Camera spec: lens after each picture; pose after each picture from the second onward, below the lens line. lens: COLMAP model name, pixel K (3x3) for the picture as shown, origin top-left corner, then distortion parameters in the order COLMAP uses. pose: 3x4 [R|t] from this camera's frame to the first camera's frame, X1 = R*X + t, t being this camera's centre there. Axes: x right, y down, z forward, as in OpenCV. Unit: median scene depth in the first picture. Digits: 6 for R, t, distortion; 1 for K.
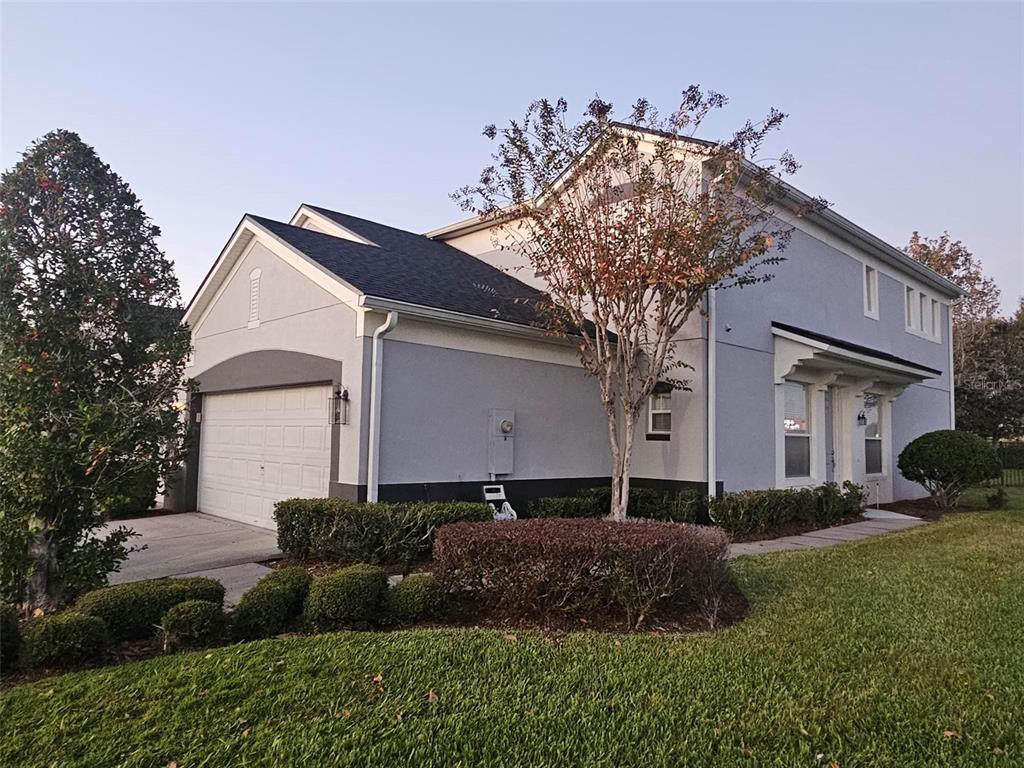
lens RADIAL K [[688.3, 0, 512.0], [0, 688.3, 384.0], [0, 0, 1]] dist [-0.000893, -0.003331]
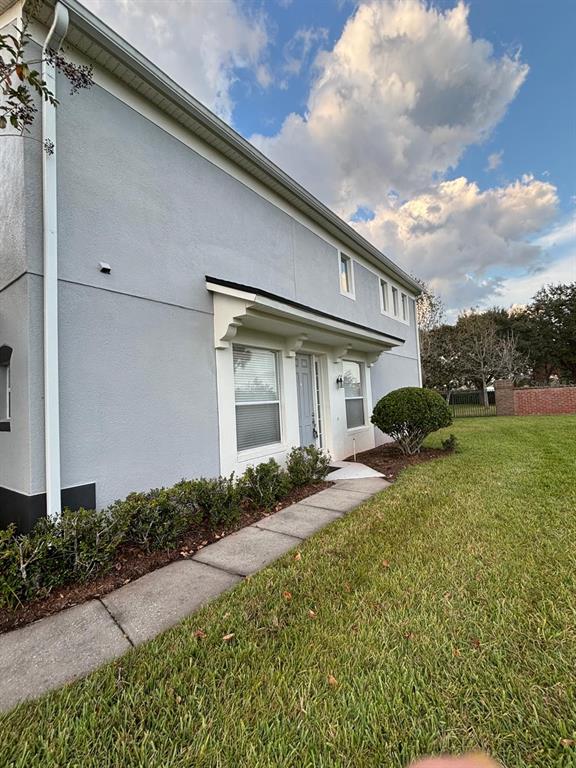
lens RADIAL K [[348.0, 0, 279.9], [0, 348.0, 381.9], [0, 0, 1]] dist [0.000571, -0.000027]
pose [[0.985610, -0.058965, 0.158419, 0.334798], [0.055469, 0.998111, 0.026403, 0.031012], [-0.159676, -0.017236, 0.987019, 0.466005]]
